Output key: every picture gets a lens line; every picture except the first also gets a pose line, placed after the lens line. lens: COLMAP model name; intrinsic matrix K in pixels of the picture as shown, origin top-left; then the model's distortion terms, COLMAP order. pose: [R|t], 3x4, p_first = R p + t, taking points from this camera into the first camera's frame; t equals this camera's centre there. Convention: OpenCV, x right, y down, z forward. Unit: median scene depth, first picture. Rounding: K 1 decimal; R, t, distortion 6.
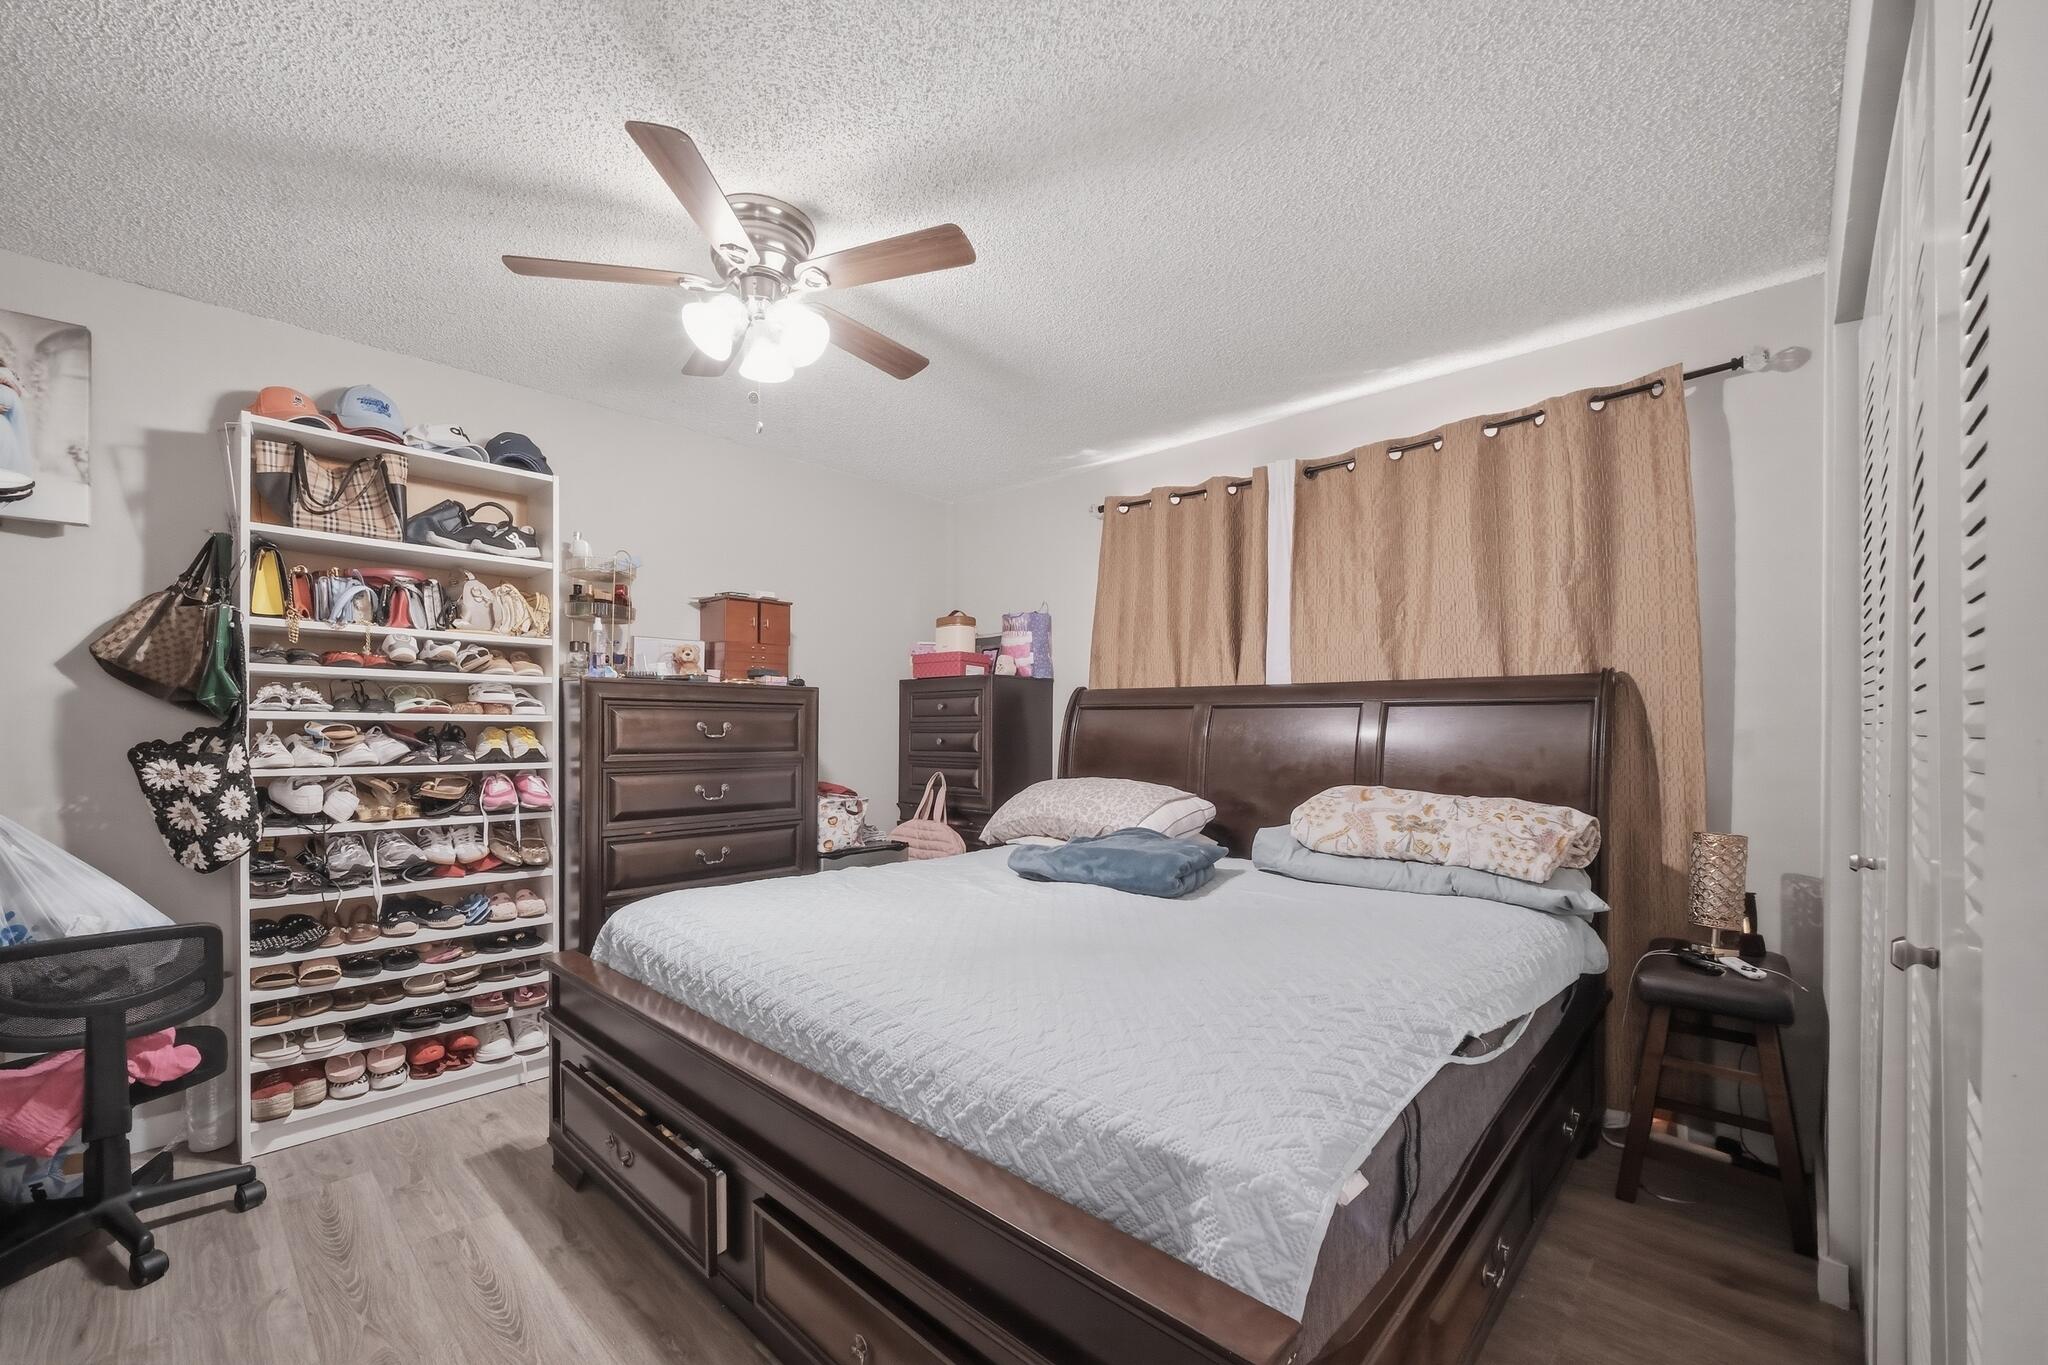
lens RADIAL K [[835.6, 0, 986.5], [0, 835.6, 741.1], [0, 0, 1]] dist [-0.000352, -0.000105]
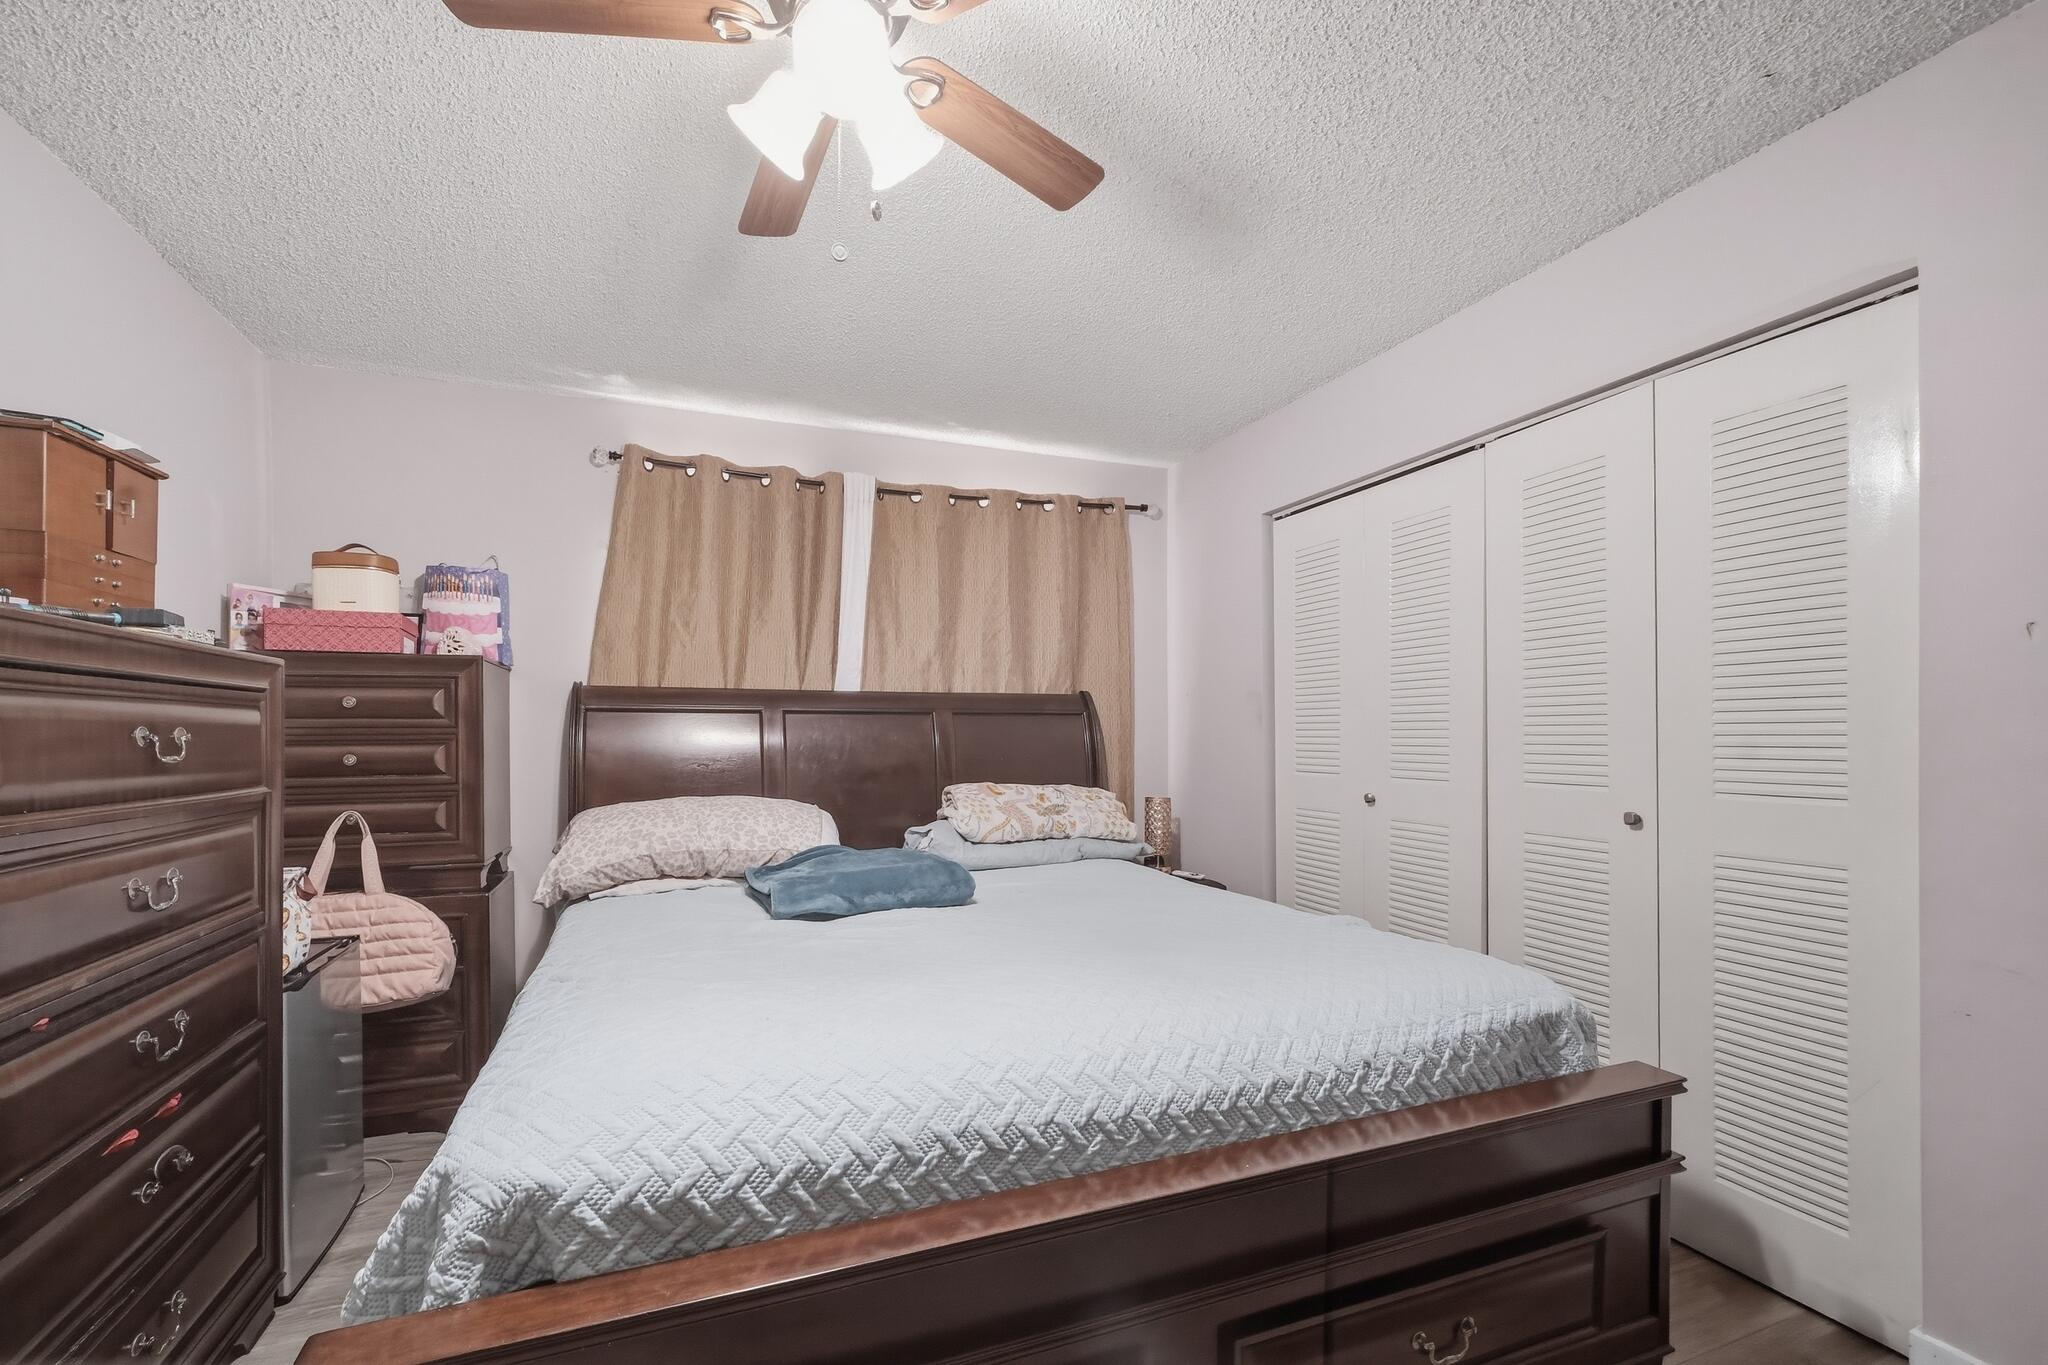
lens RADIAL K [[840.4, 0, 1002.2], [0, 840.4, 743.0], [0, 0, 1]] dist [-0.001973, -0.000509]
pose [[0.420353, -0.015302, 0.907232, -0.493281], [0.019492, 0.999779, 0.007831, -0.008787], [-0.907151, 0.014392, 0.420559, 0.394812]]
